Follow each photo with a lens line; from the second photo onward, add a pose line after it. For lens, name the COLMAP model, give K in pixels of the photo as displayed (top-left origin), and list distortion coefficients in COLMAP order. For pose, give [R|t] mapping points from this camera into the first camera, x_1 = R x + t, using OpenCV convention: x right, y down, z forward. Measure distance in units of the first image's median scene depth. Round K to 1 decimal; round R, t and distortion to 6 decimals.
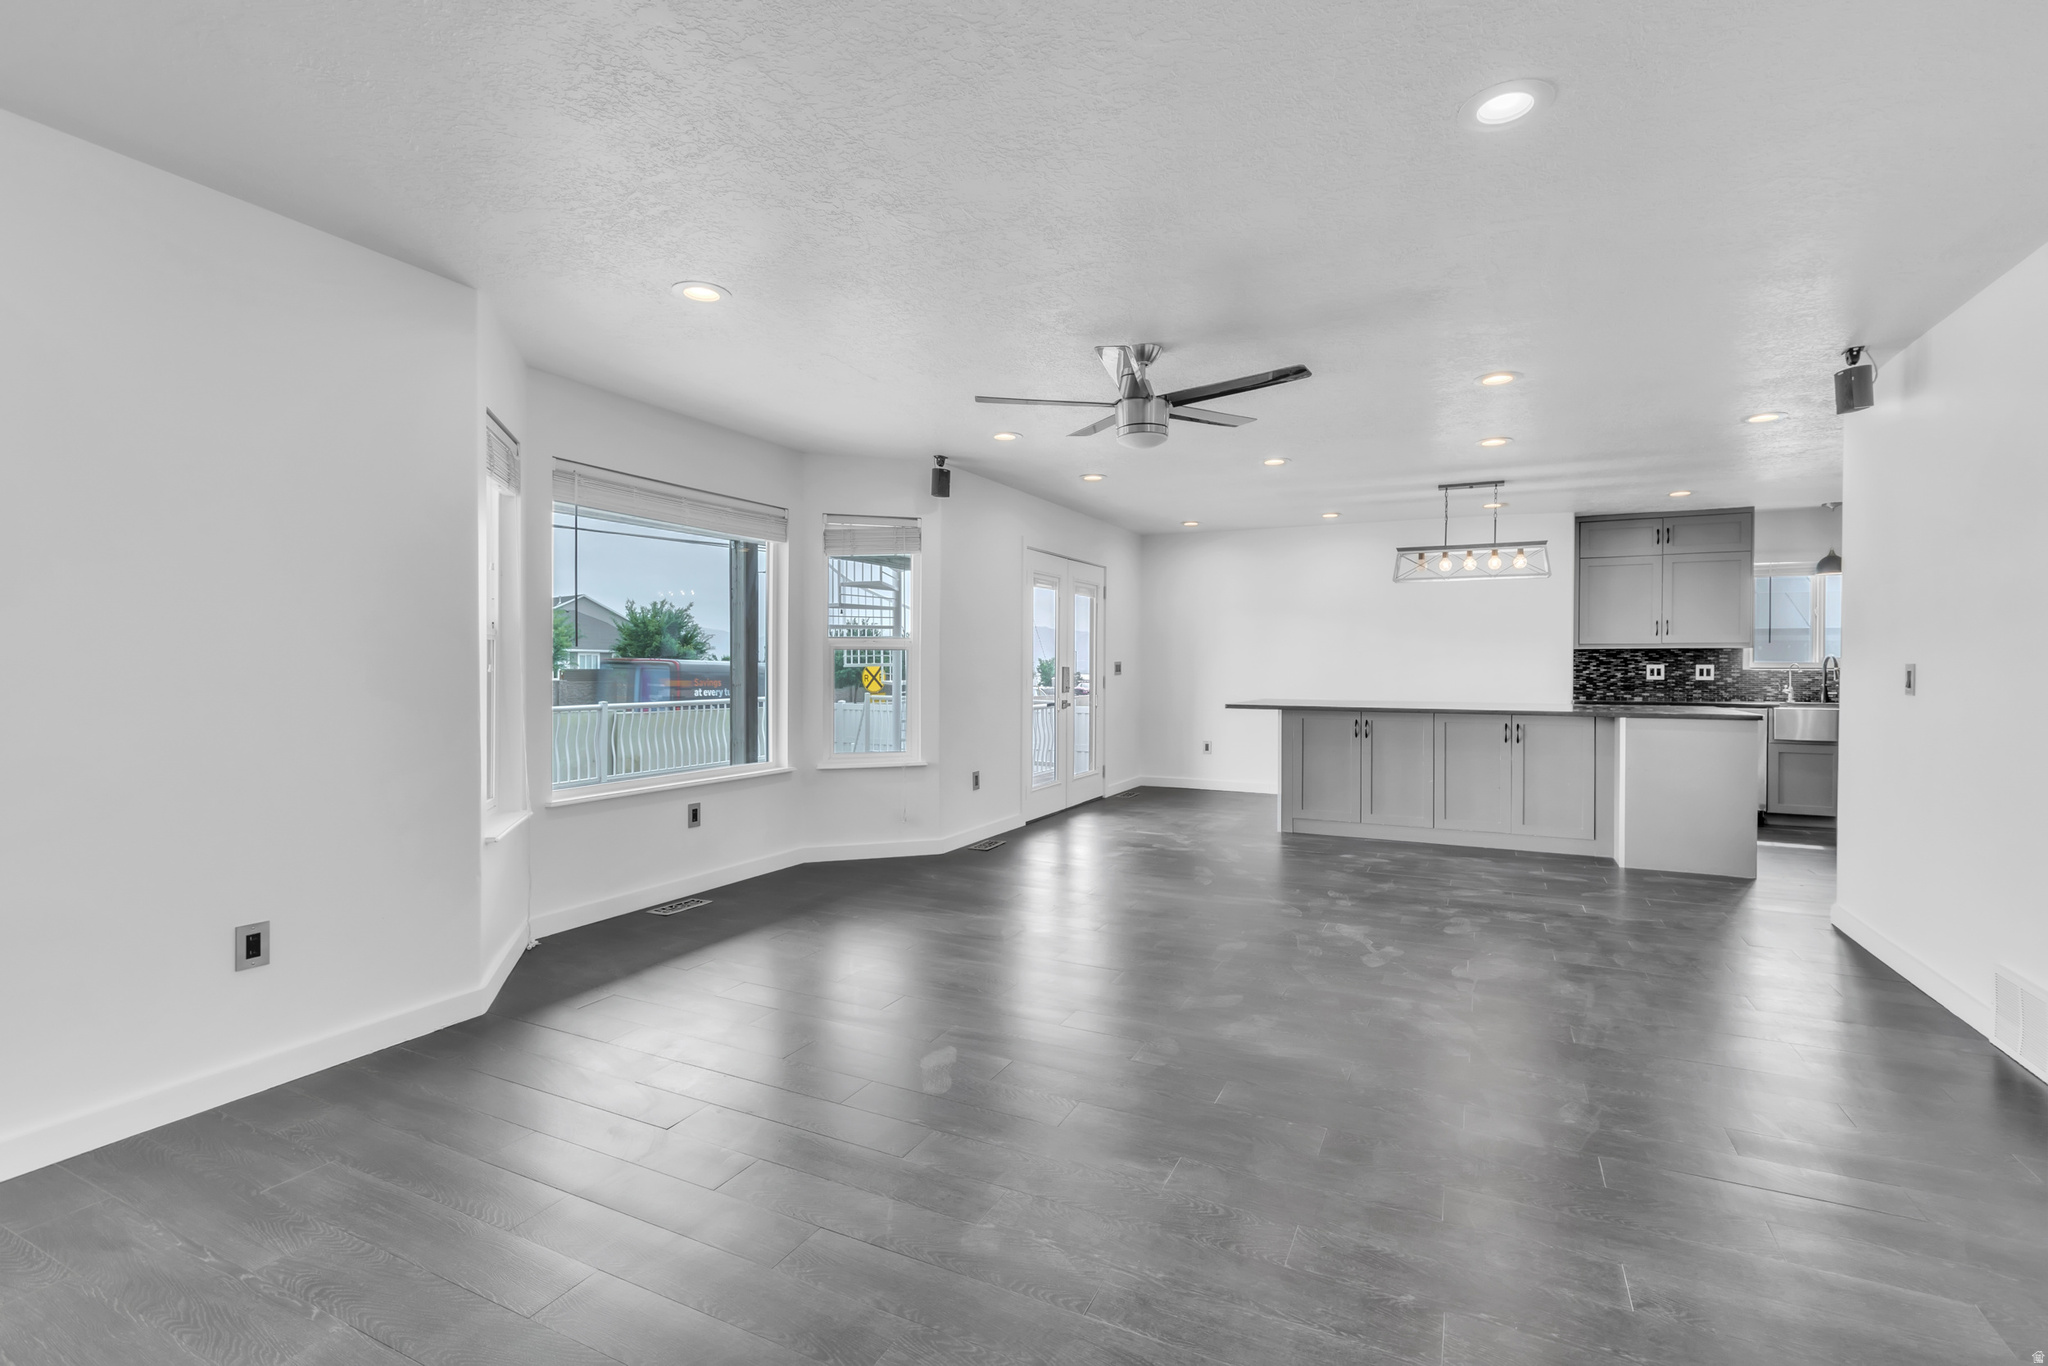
lens RADIAL K [[955.6, 0, 1026.8], [0, 955.6, 671.6], [0, 0, 1]] dist [-0.000822, 0.000236]
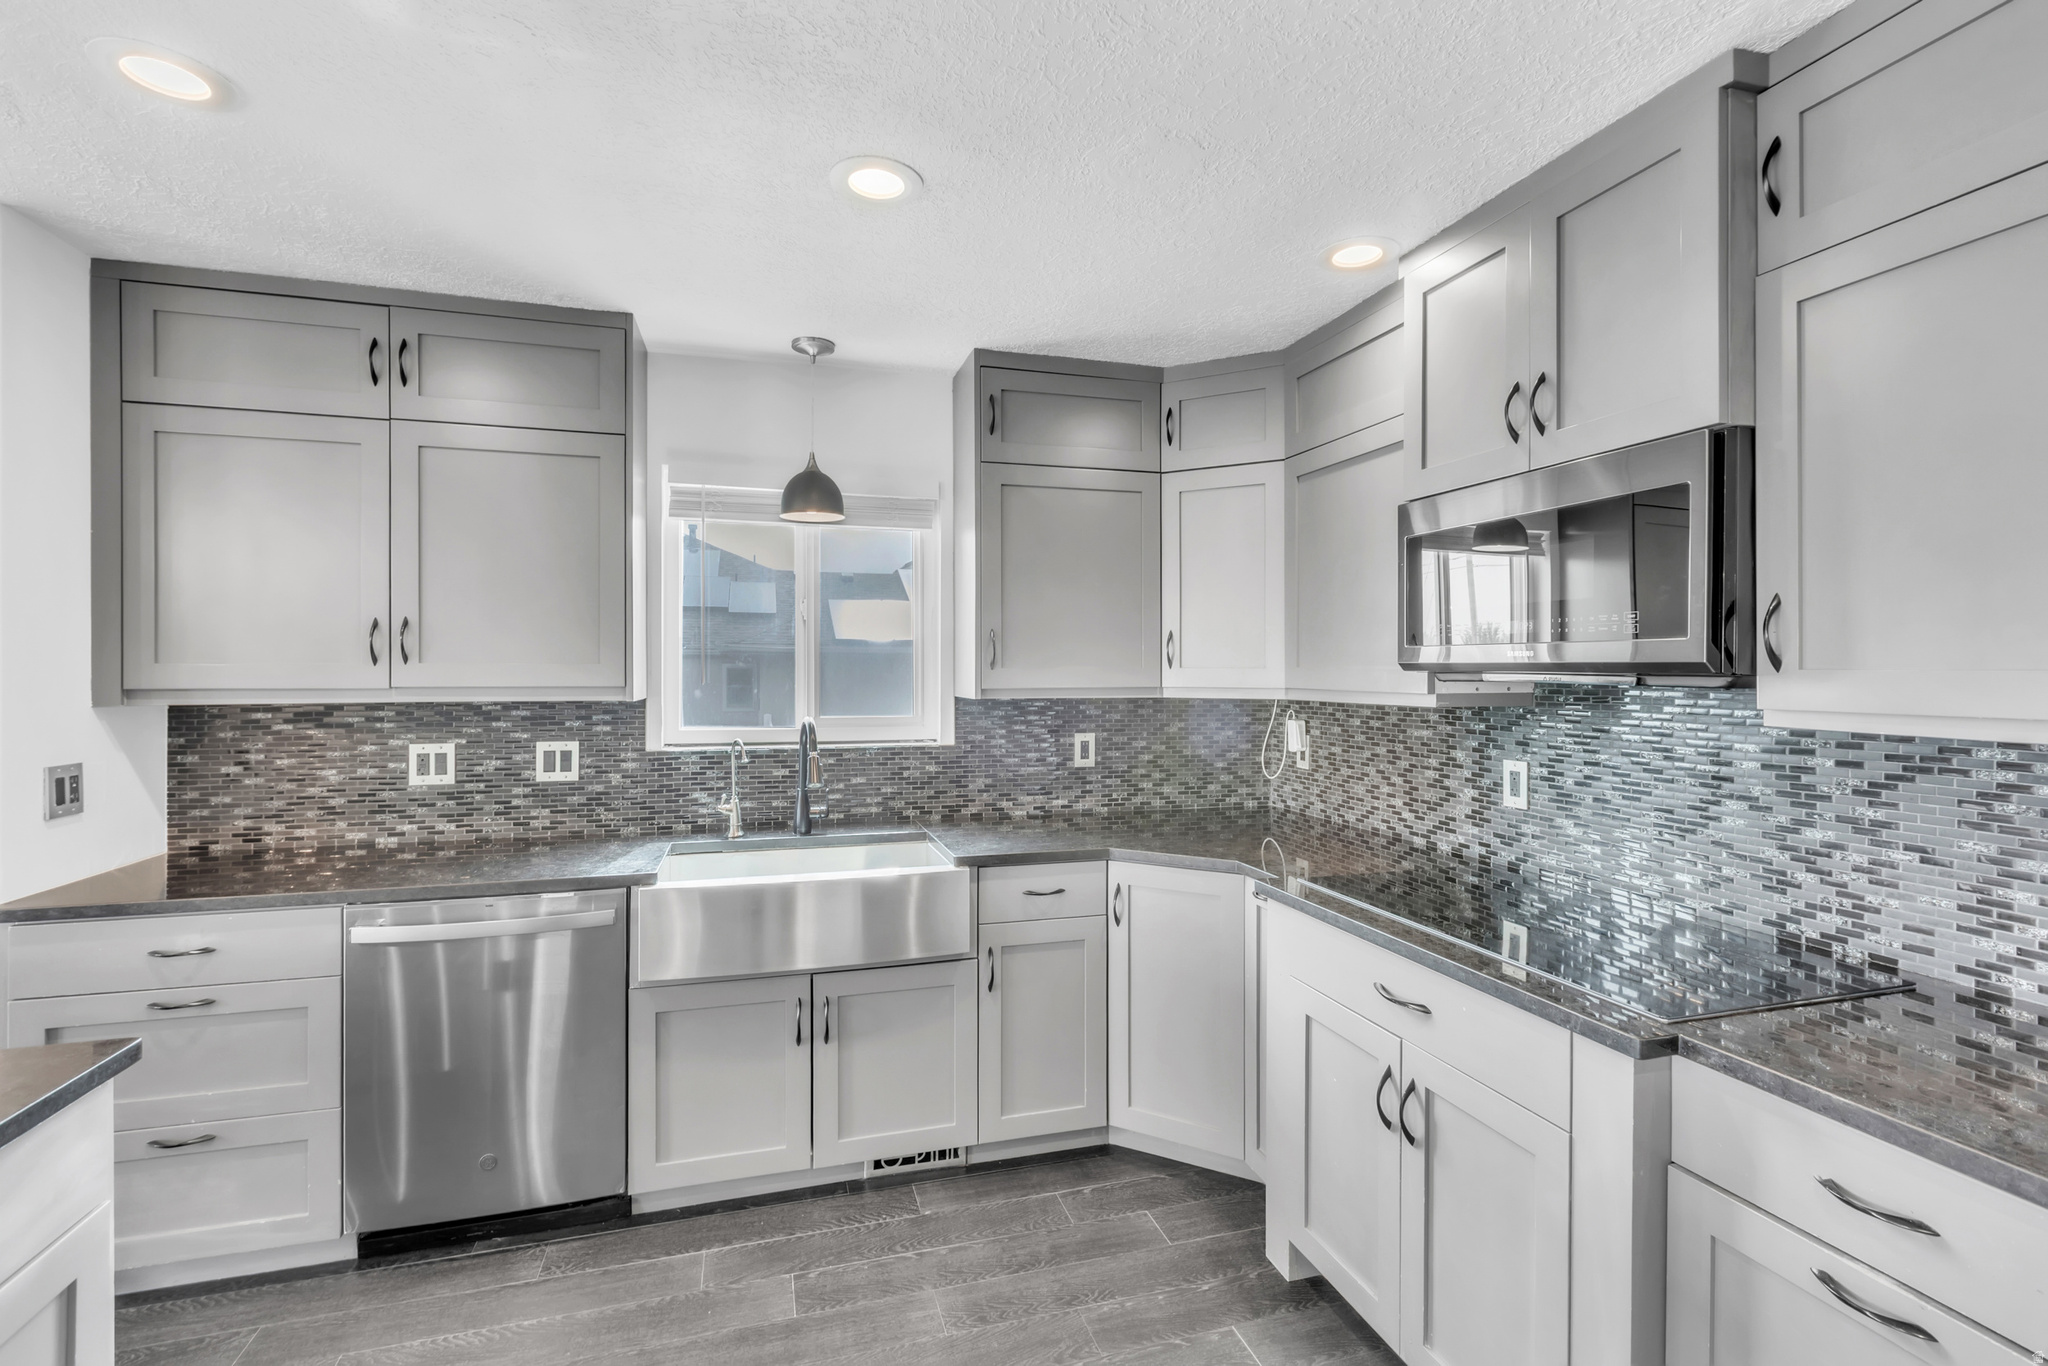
lens RADIAL K [[913.6, 0, 1031.5], [0, 913.6, 671.8], [0, 0, 1]] dist [-0.002332, -0.000400]
pose [[0.736413, -0.003640, 0.676523, 0.616101], [0.008287, 0.999959, -0.003640, -0.032437], [-0.676482, 0.008287, 0.736413, 0.619301]]
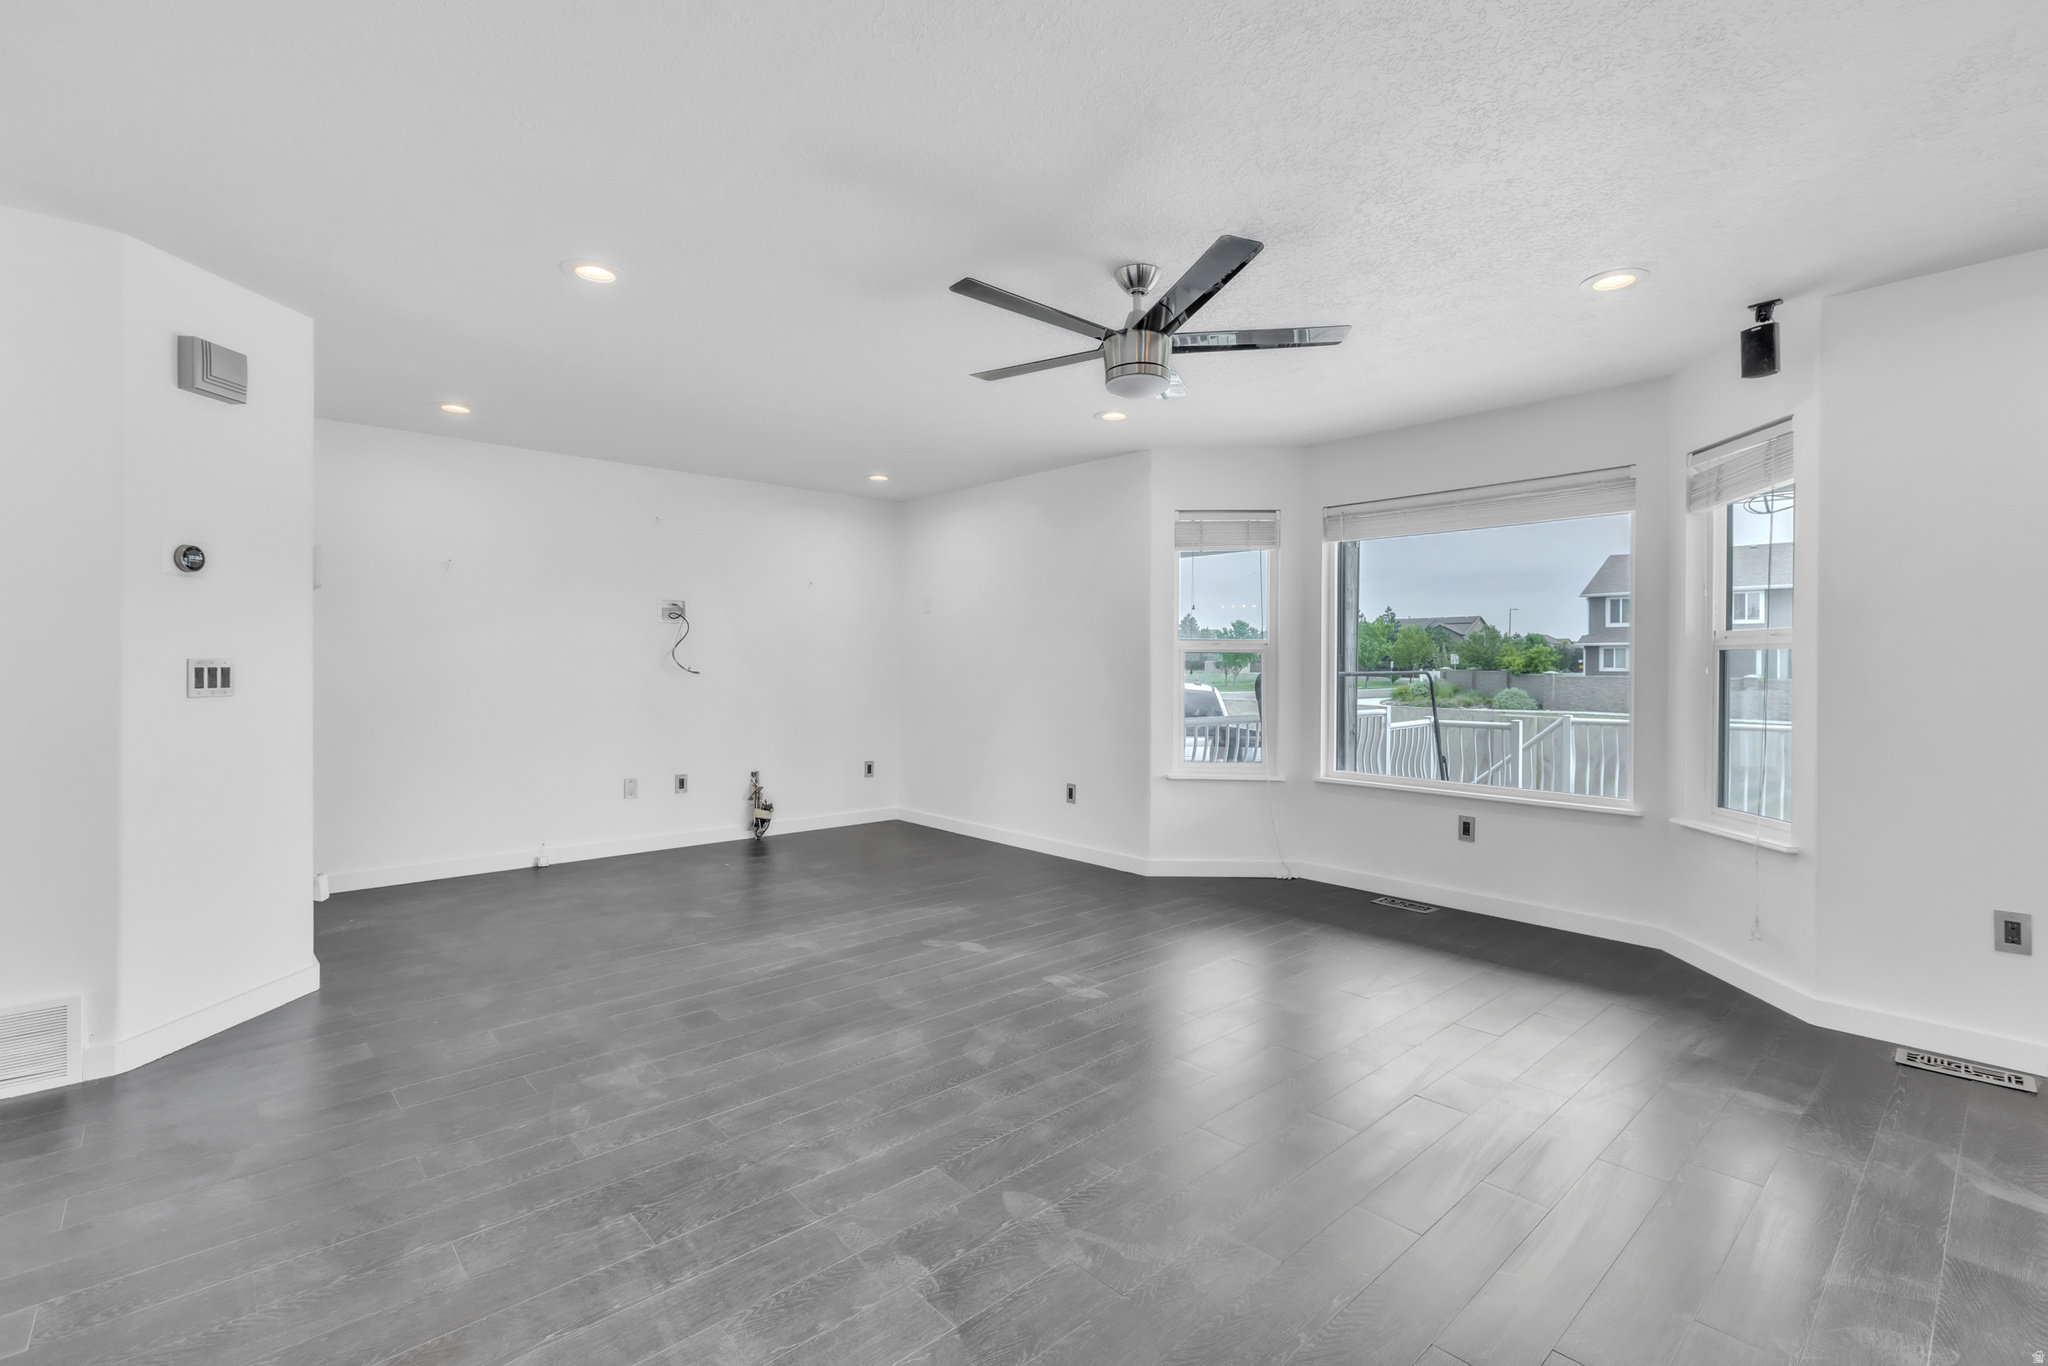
lens RADIAL K [[913.6, 0, 1028.4], [0, 913.6, 667.7], [0, 0, 1]] dist [-0.002332, -0.000400]
pose [[-0.382565, -0.004483, -0.923918, 0.435184], [-0.013754, 0.999905, 0.000843, -0.003872], [0.923826, 0.013031, -0.382591, 0.613404]]
